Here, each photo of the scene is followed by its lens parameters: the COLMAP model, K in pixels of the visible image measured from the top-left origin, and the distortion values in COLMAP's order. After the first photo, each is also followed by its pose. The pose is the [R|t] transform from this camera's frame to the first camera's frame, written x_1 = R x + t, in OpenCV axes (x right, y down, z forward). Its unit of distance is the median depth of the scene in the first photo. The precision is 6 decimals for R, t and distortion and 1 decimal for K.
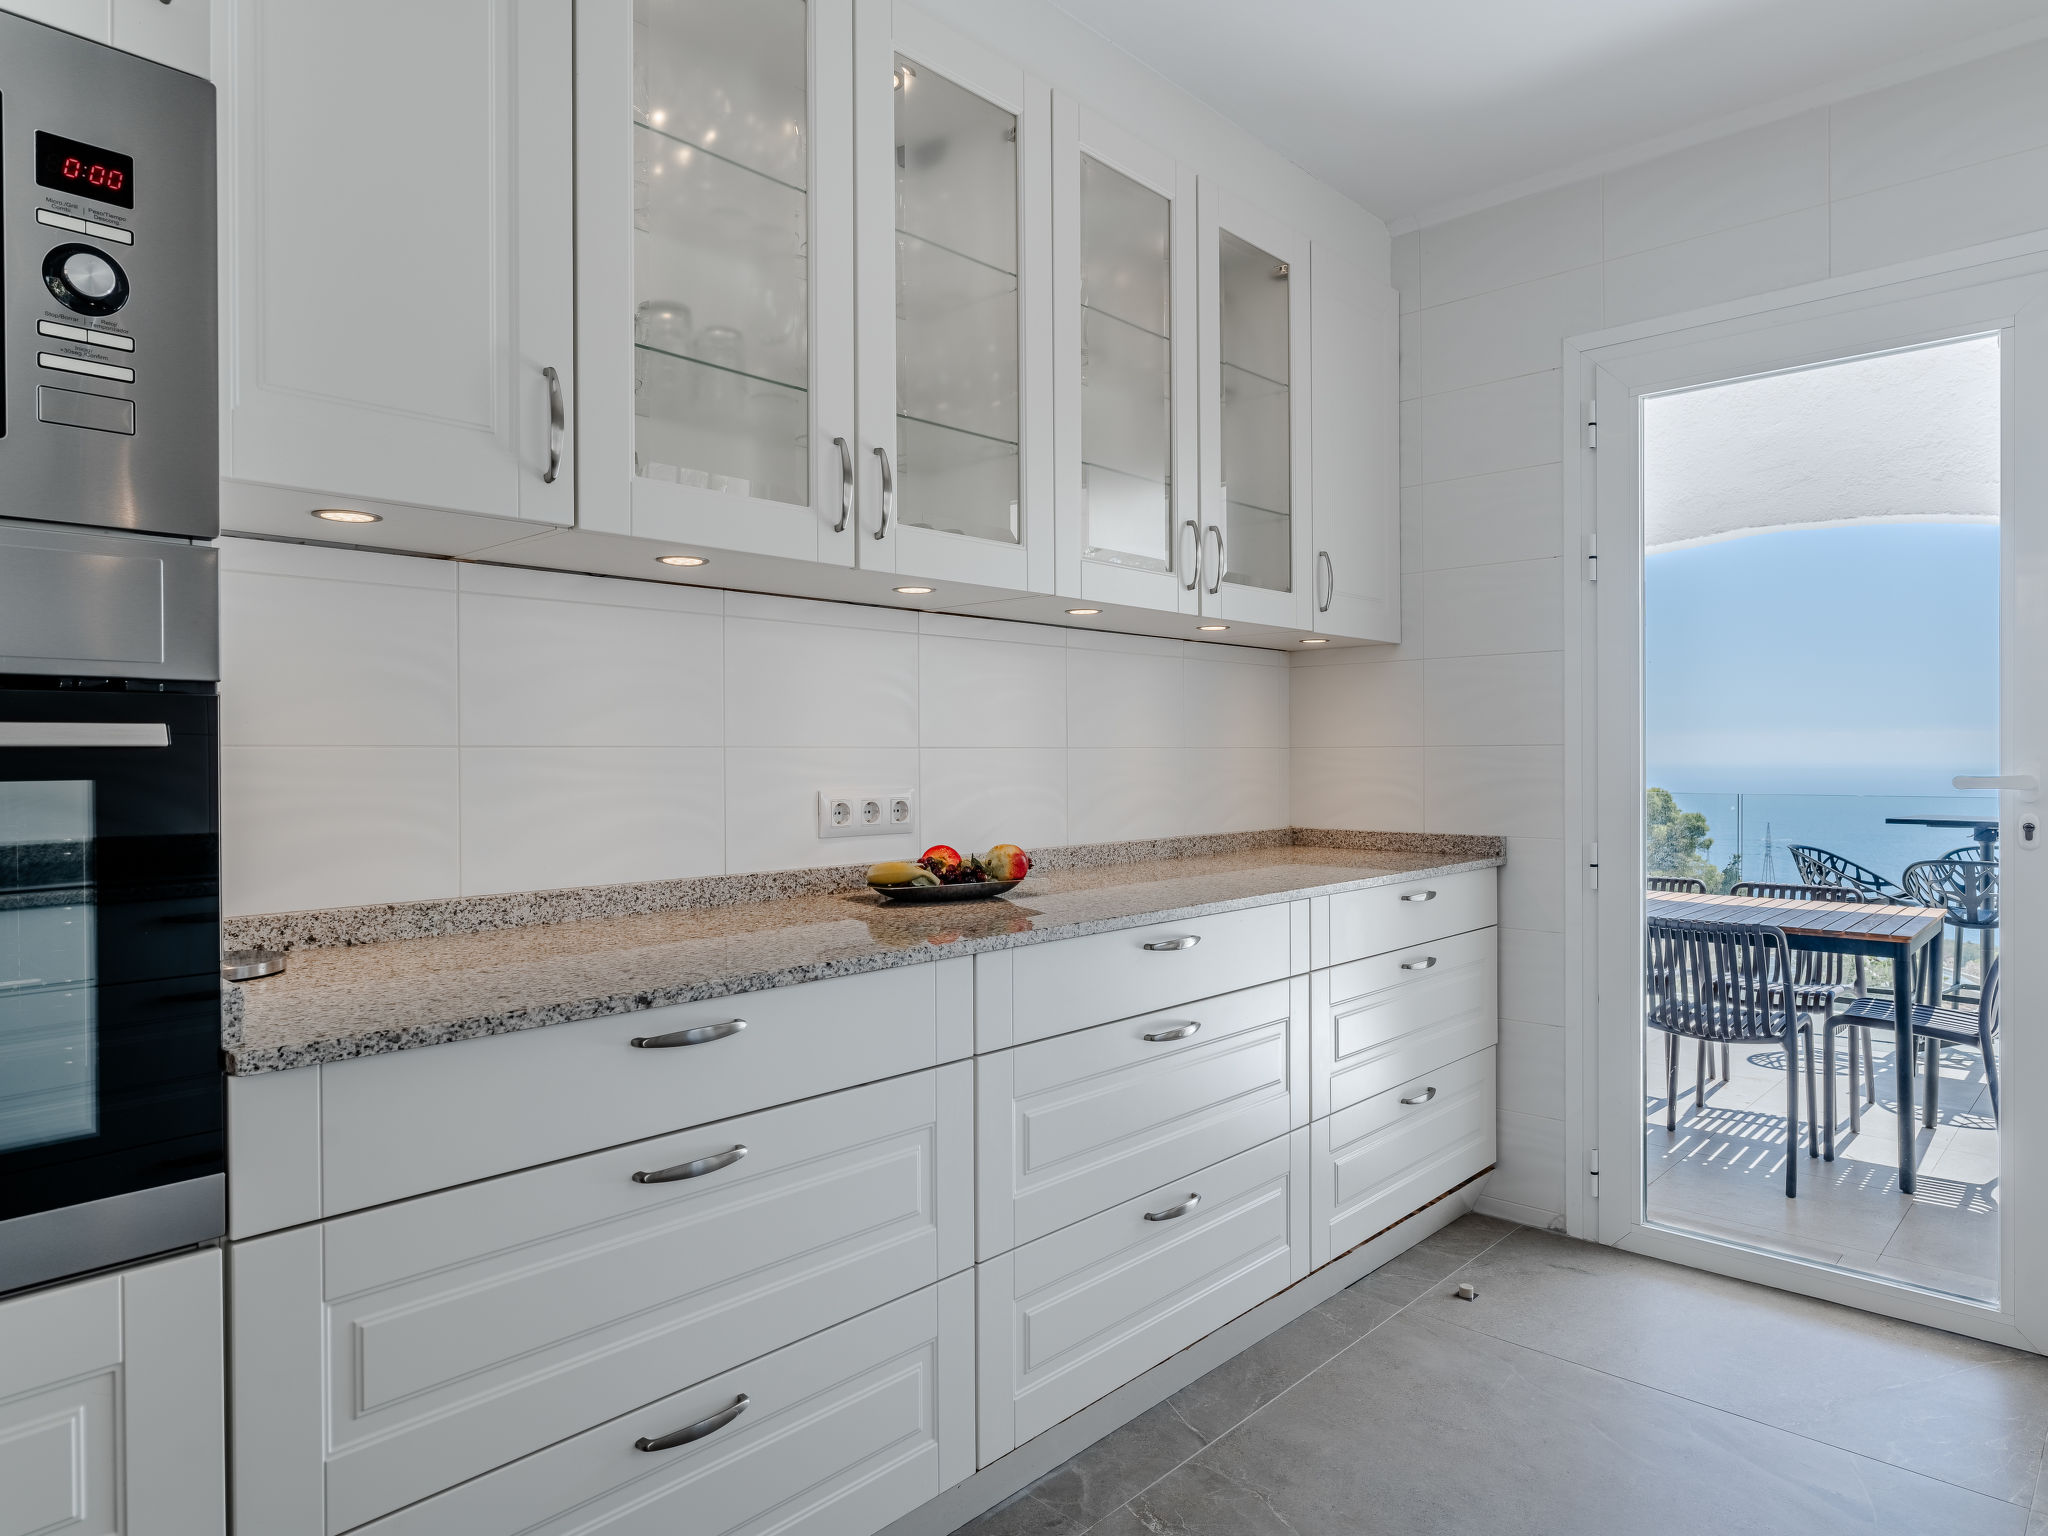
lens RADIAL K [[1234.2, 0, 1021.9], [0, 1234.2, 760.9], [0, 0, 1]] dist [-0.005957, 0.002675]
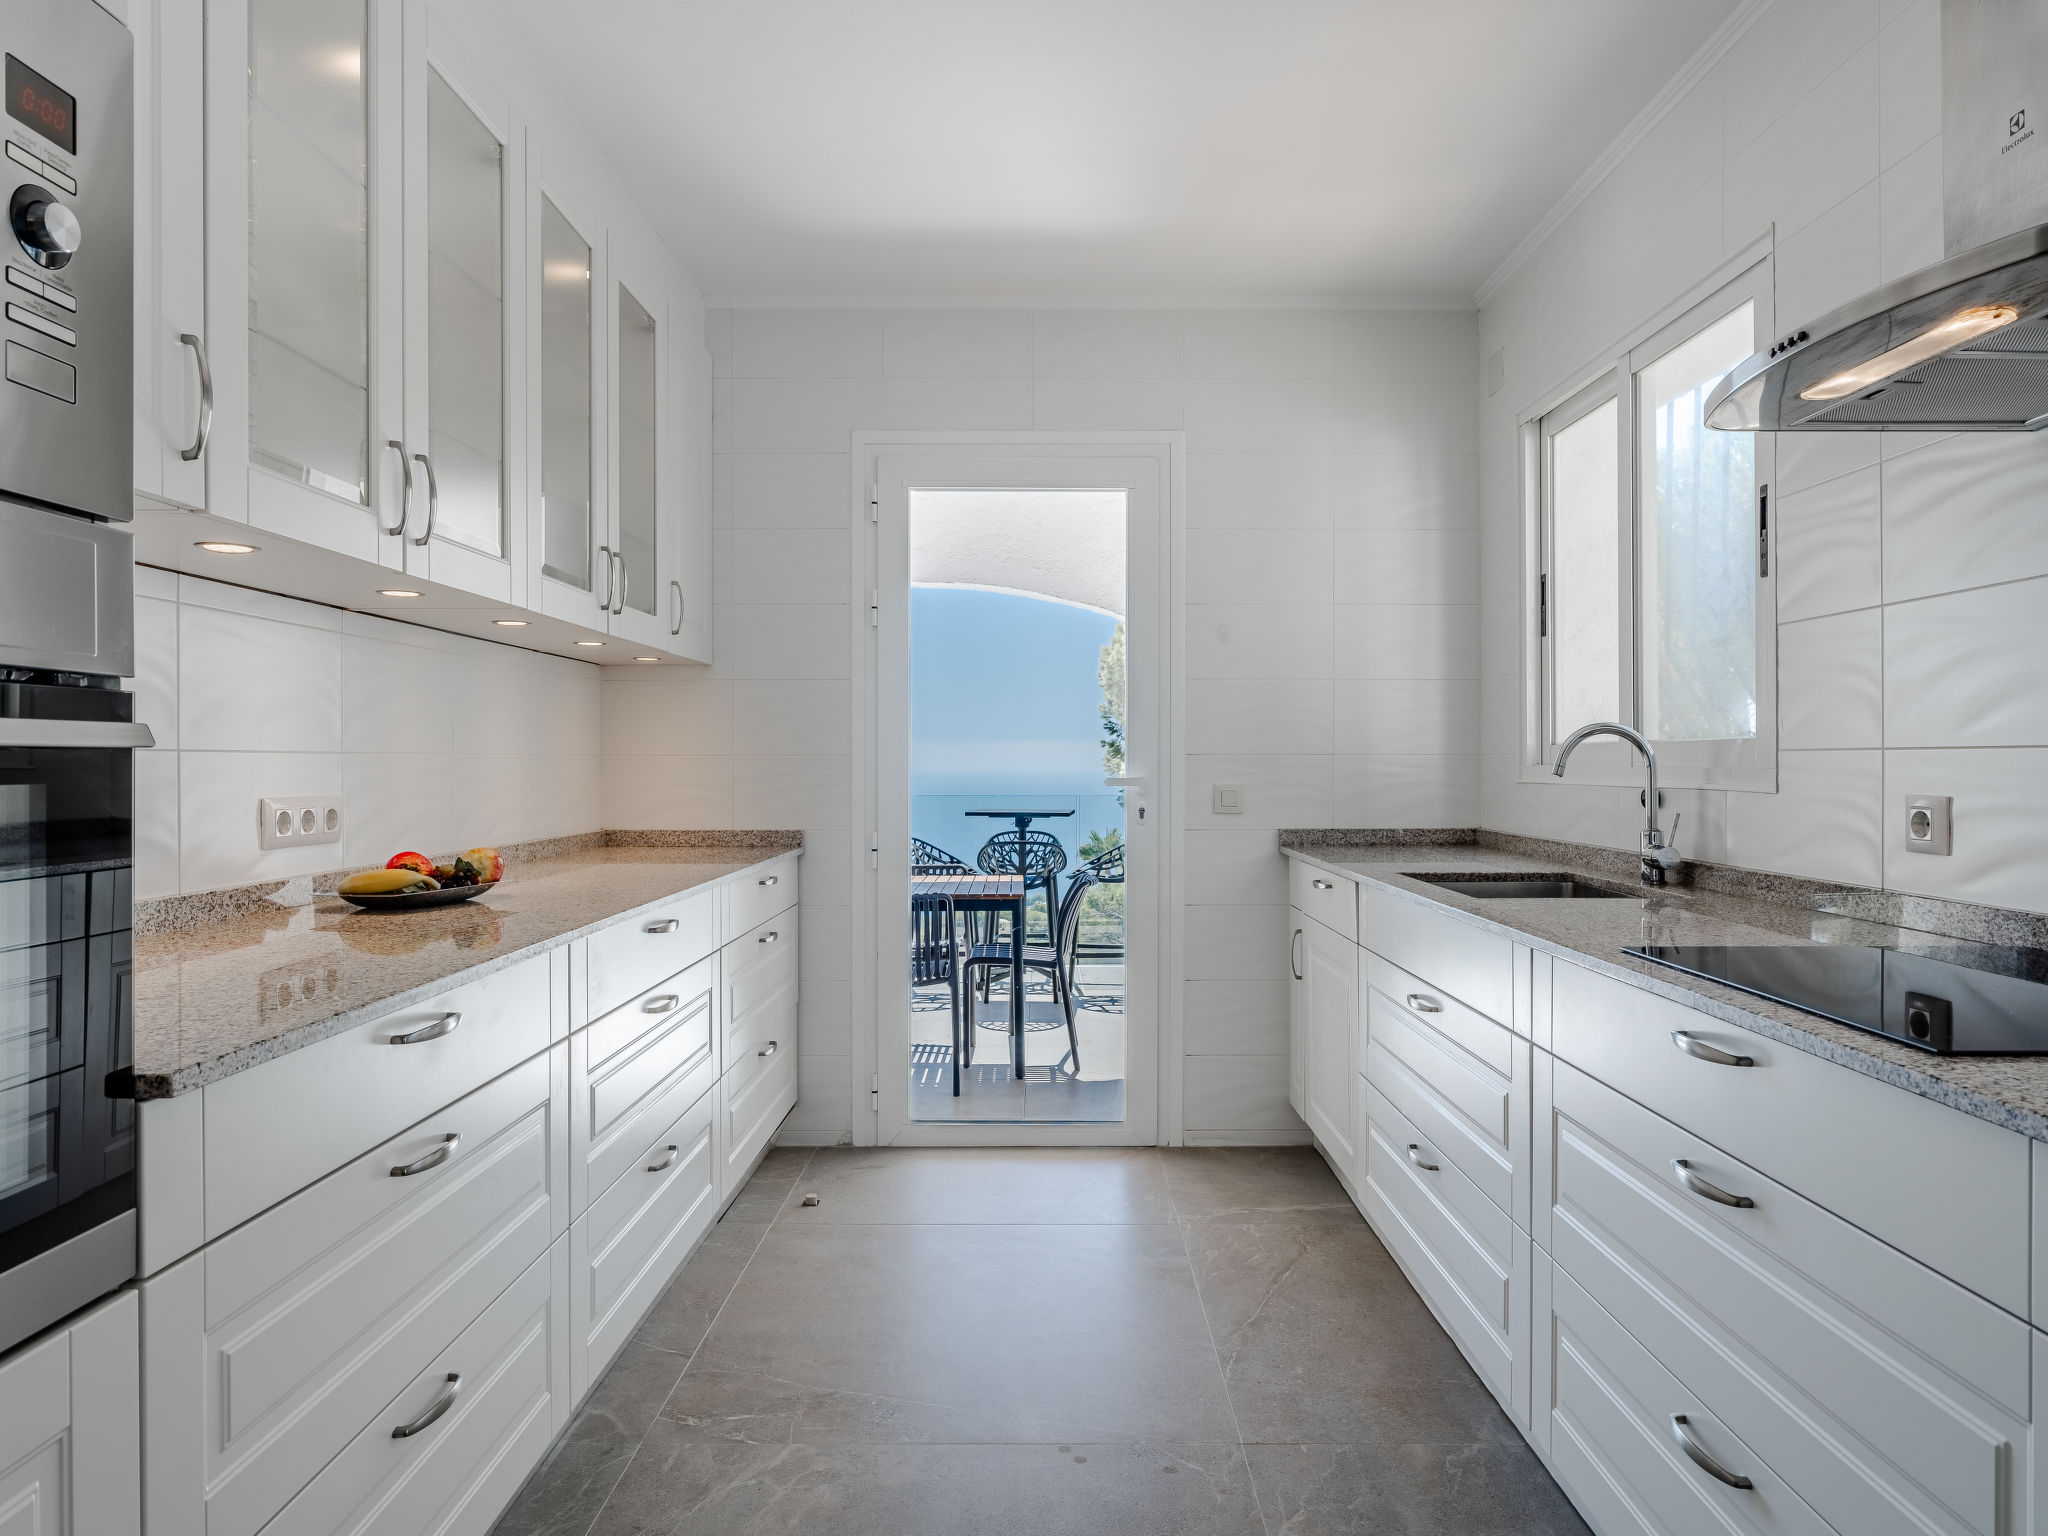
lens RADIAL K [[1260.3, 0, 1024.0], [0, 1260.3, 768.0], [0, 0, 1]] dist [-0.003733, 0.000579]
pose [[0.732245, 0.001723, 0.681039, -0.331577], [-0.001365, 0.999999, -0.001062, 0.001406], [-0.681040, -0.000152, 0.732247, -0.061912]]
